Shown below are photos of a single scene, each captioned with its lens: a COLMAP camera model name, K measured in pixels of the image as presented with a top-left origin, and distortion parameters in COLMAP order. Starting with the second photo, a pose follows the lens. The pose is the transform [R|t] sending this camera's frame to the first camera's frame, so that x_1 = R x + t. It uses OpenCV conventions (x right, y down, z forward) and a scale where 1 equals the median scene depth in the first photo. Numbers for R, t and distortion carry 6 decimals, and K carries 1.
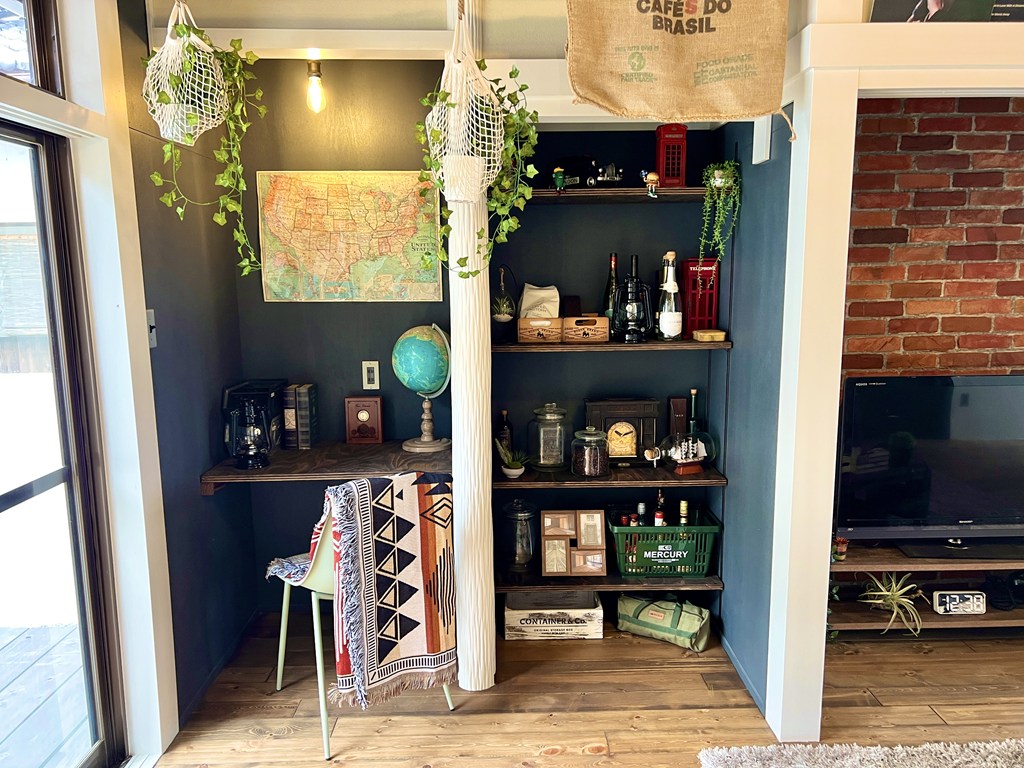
lens RADIAL K [[768.7, 0, 512.8], [0, 768.7, 386.5], [0, 0, 1]] dist [0.045904, -0.026628]
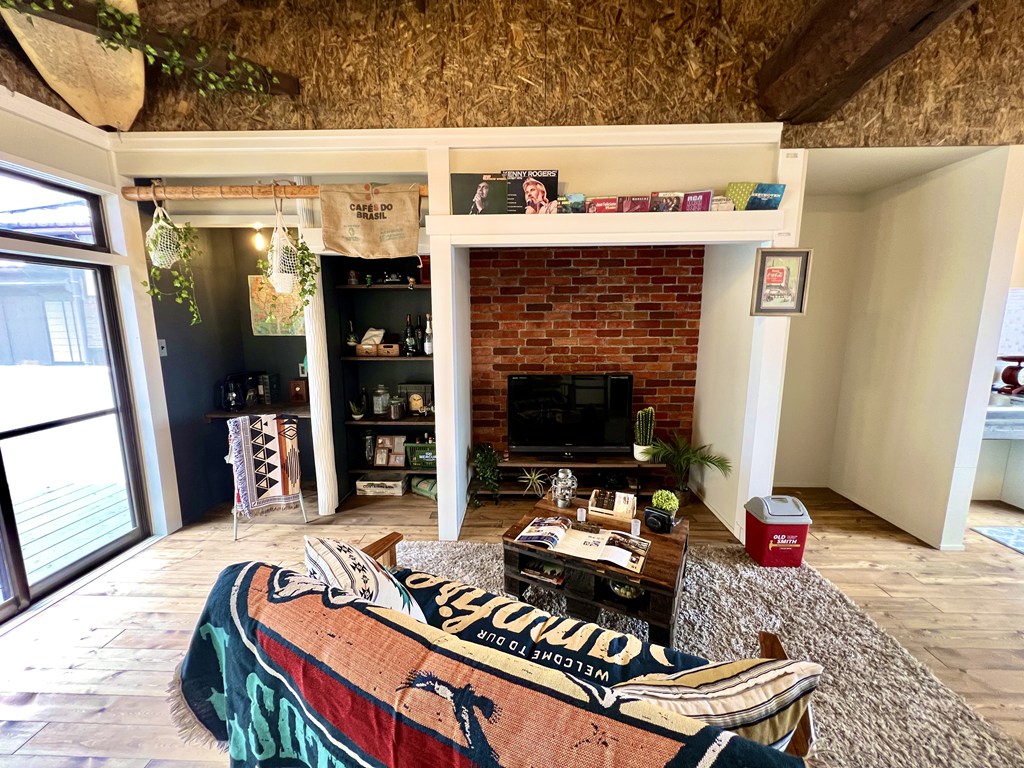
lens RADIAL K [[413.6, 0, 511.8], [0, 413.6, 381.3], [0, 0, 1]] dist [0.001328, 0.000258]
pose [[0.998308, 0.017151, -0.055560, 0.495183], [-0.016761, 0.999832, 0.007472, -0.002507], [0.055679, -0.006528, 0.998427, -0.122267]]
